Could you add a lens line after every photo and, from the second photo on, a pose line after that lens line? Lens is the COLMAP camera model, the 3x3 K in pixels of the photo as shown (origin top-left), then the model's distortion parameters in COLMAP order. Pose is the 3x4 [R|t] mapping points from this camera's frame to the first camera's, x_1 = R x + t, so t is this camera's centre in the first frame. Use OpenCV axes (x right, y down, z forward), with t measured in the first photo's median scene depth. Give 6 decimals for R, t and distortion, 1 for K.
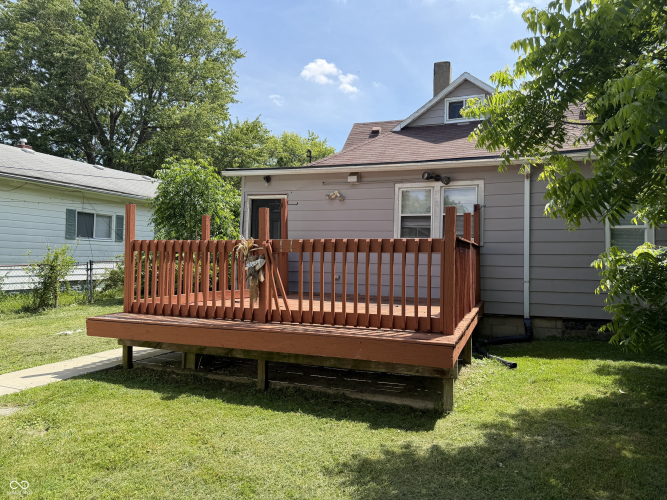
lens RADIAL K [[456.8, 0, 333.5], [0, 456.8, 250.0], [0, 0, 1]] dist [0.085393, 0.000163]
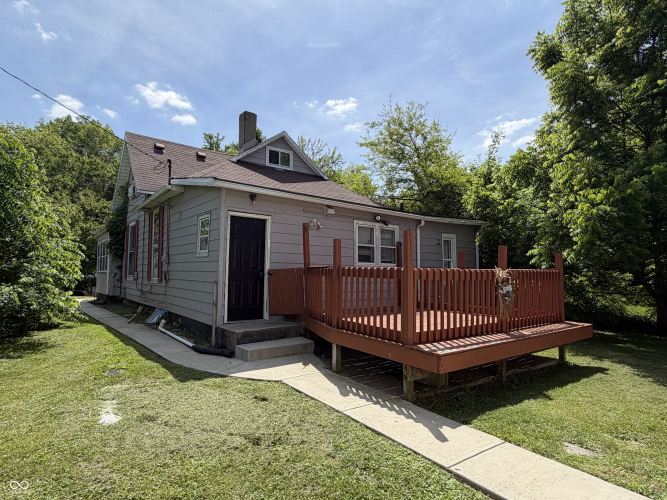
lens RADIAL K [[384.2, 0, 333.5], [0, 384.2, 250.0], [0, 0, 1]] dist [-0.001230, -0.000036]
pose [[0.516984, 0.039785, 0.855070, -0.733448], [-0.009933, 0.999131, -0.040482, -0.015251], [-0.855937, 0.012435, 0.516930, 0.450714]]
